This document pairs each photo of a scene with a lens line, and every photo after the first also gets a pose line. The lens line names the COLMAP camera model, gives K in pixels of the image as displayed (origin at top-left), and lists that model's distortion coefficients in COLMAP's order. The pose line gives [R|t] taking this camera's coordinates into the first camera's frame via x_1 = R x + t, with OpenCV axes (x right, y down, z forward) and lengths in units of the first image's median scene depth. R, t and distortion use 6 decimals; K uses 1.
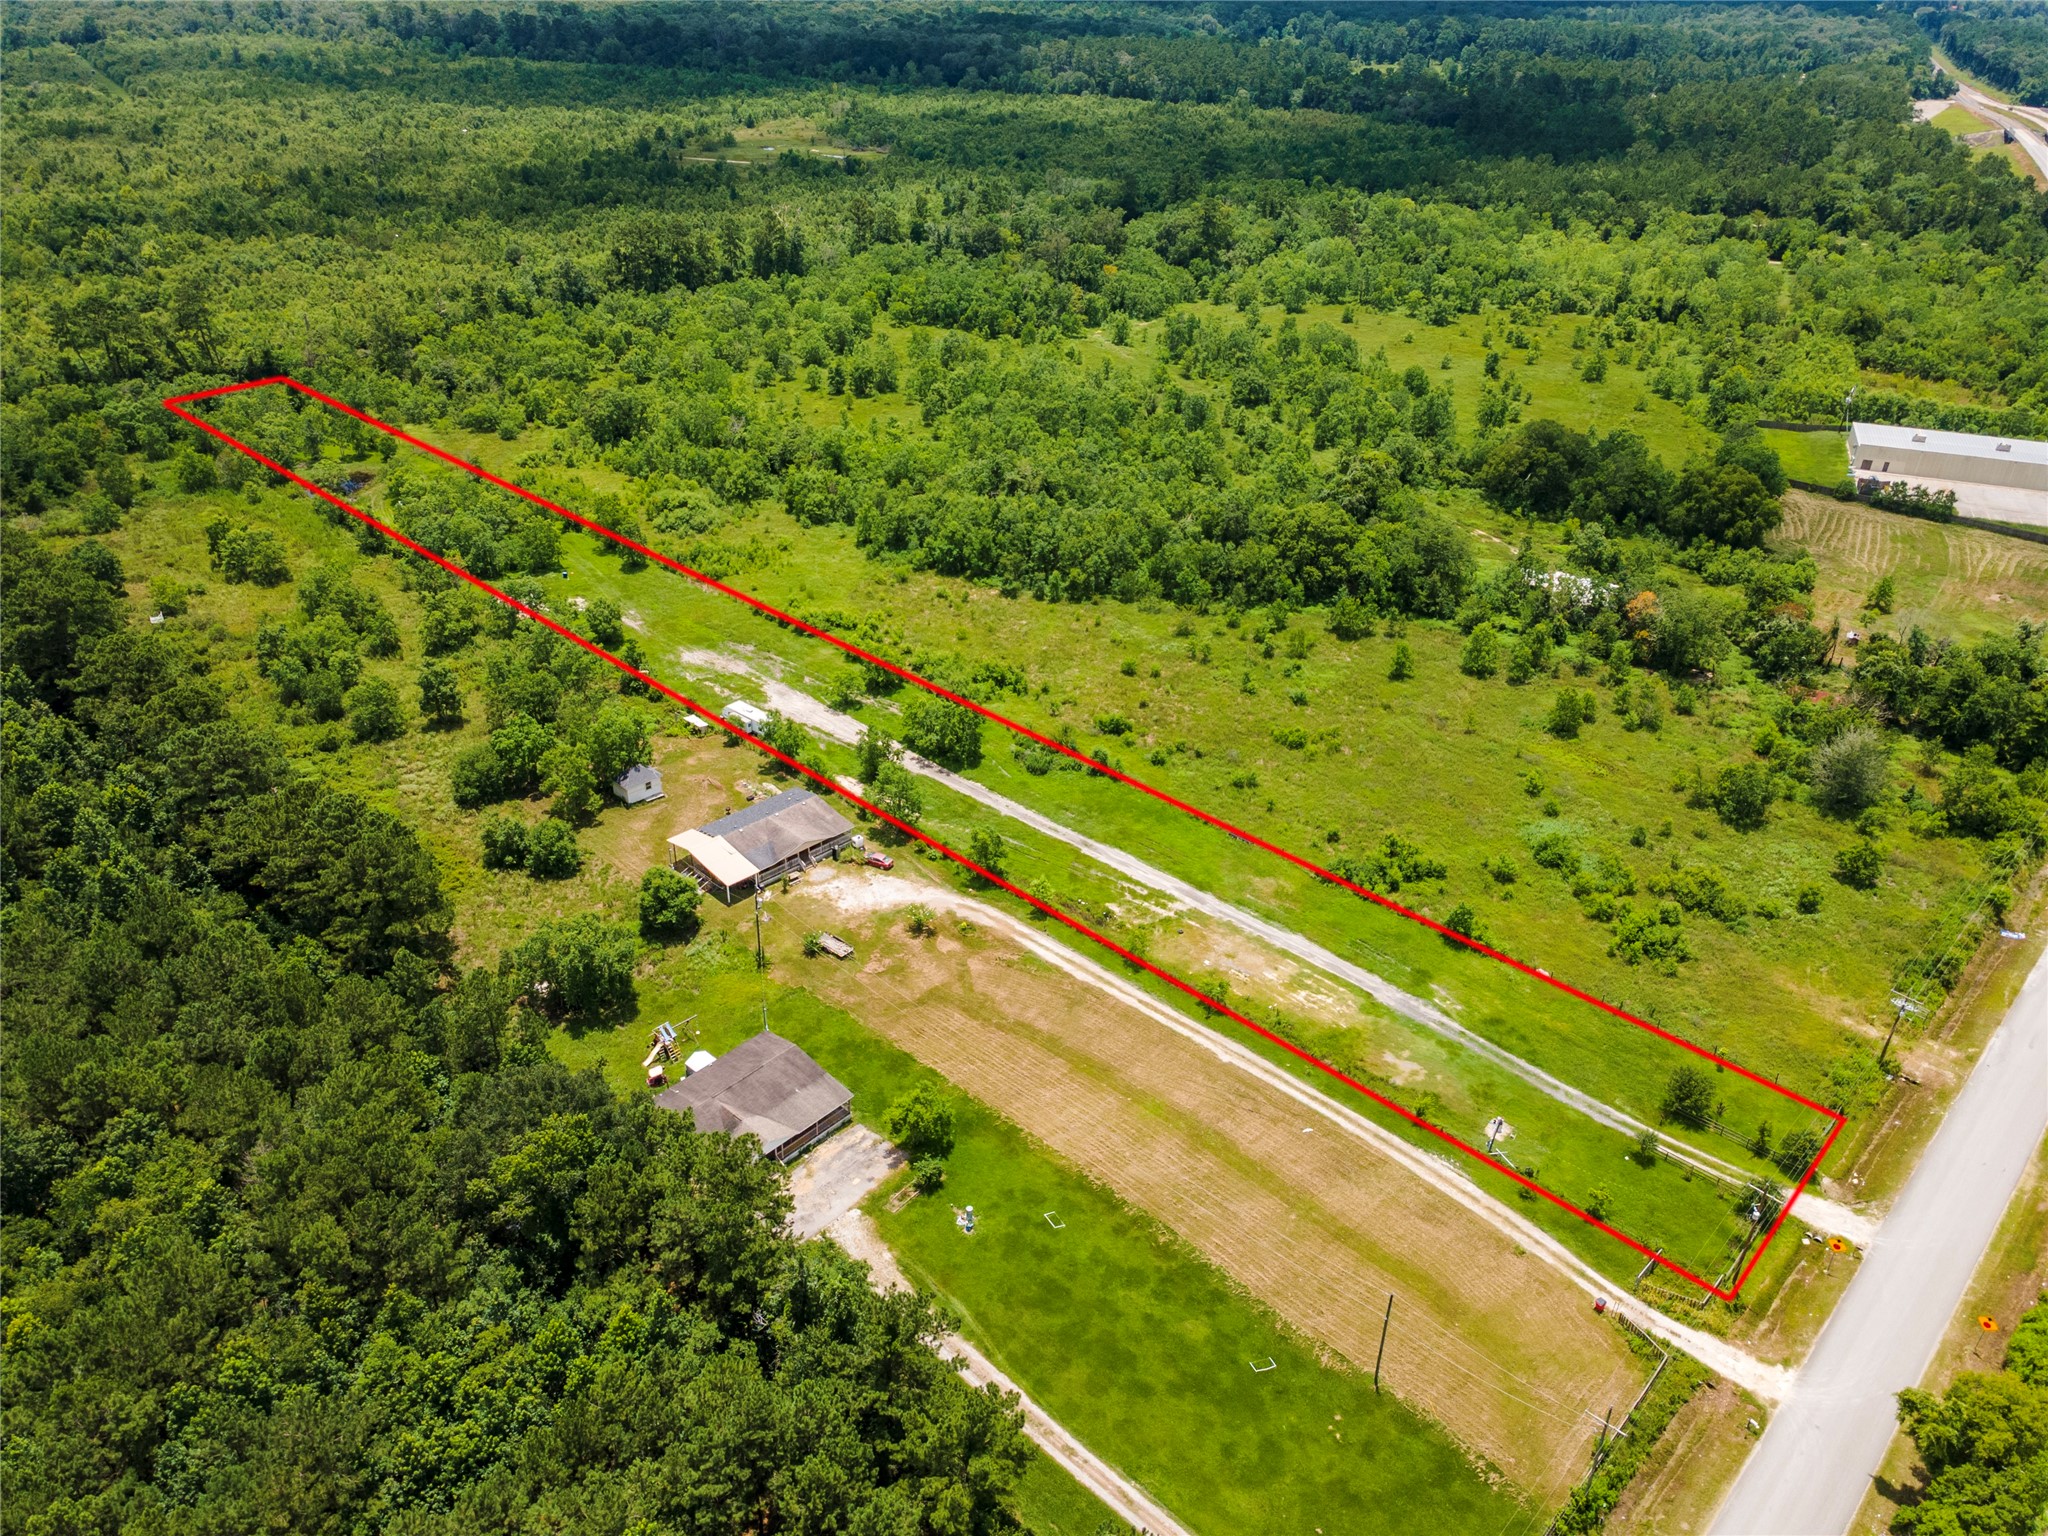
lens RADIAL K [[1482.2, 0, 1024.0], [0, 1482.2, 768.0], [0, 0, 1]] dist [0.001725, 0.066401]
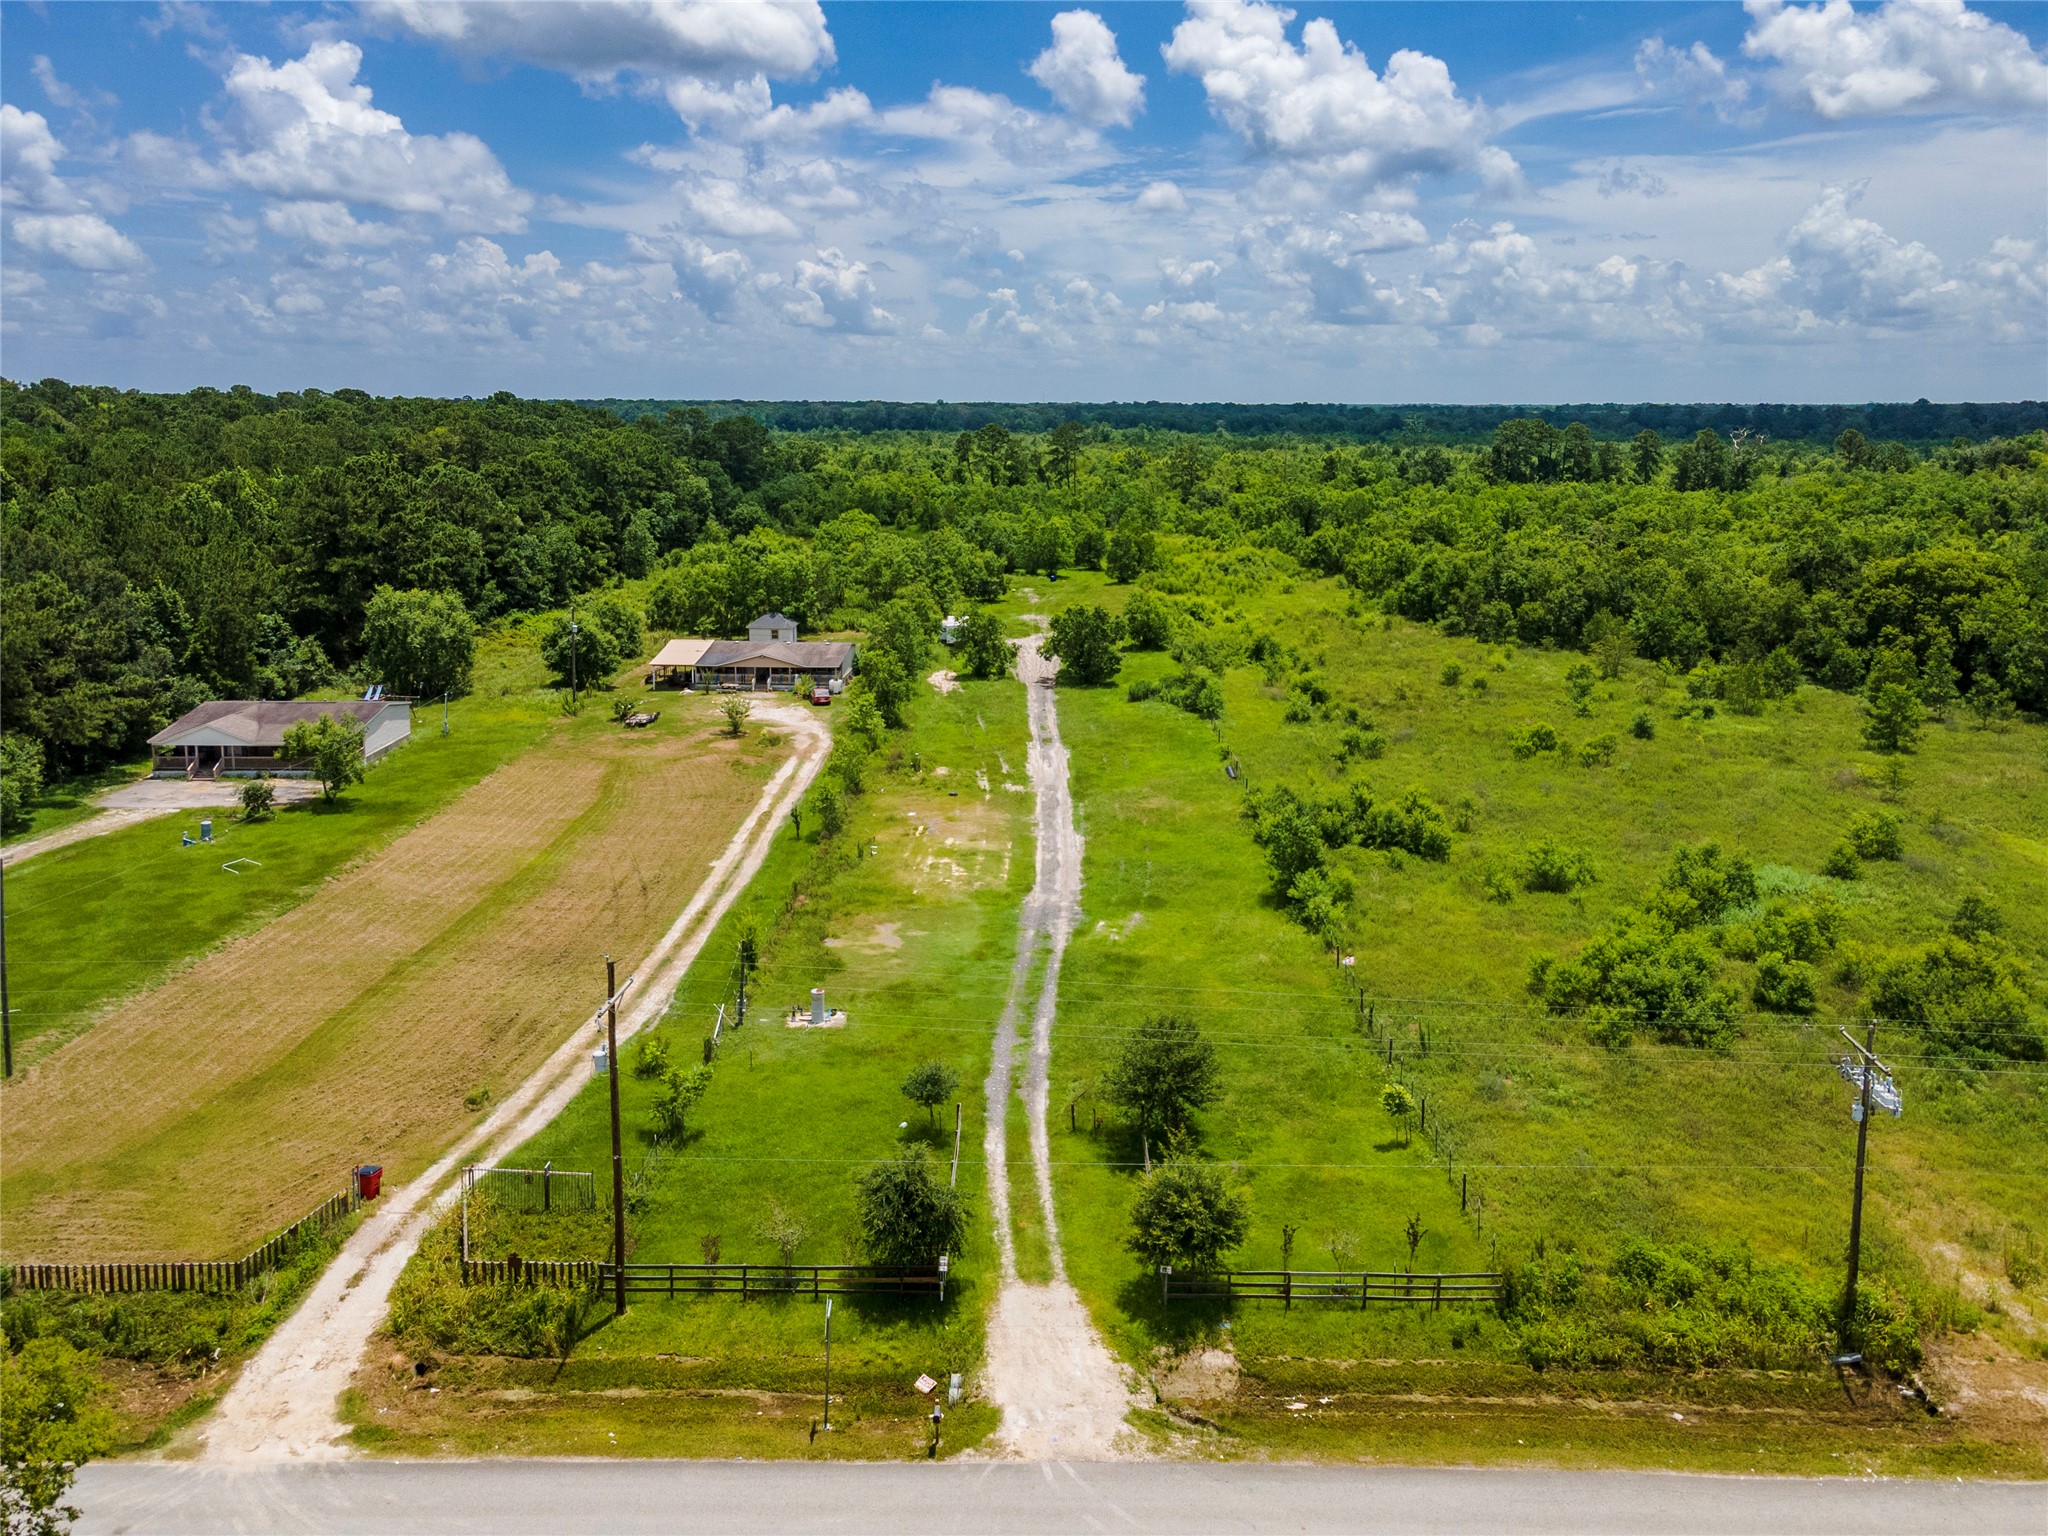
lens RADIAL K [[1558.3, 0, 1048.2], [0, 1558.3, 613.6], [0, 0, 1]] dist [-0.000857, 0.040151]
pose [[0.676904, 0.080486, -0.731658, 0.571127], [-0.358093, 0.904455, -0.231800, 0.167831], [0.643095, 0.418908, 0.641050, 0.523080]]
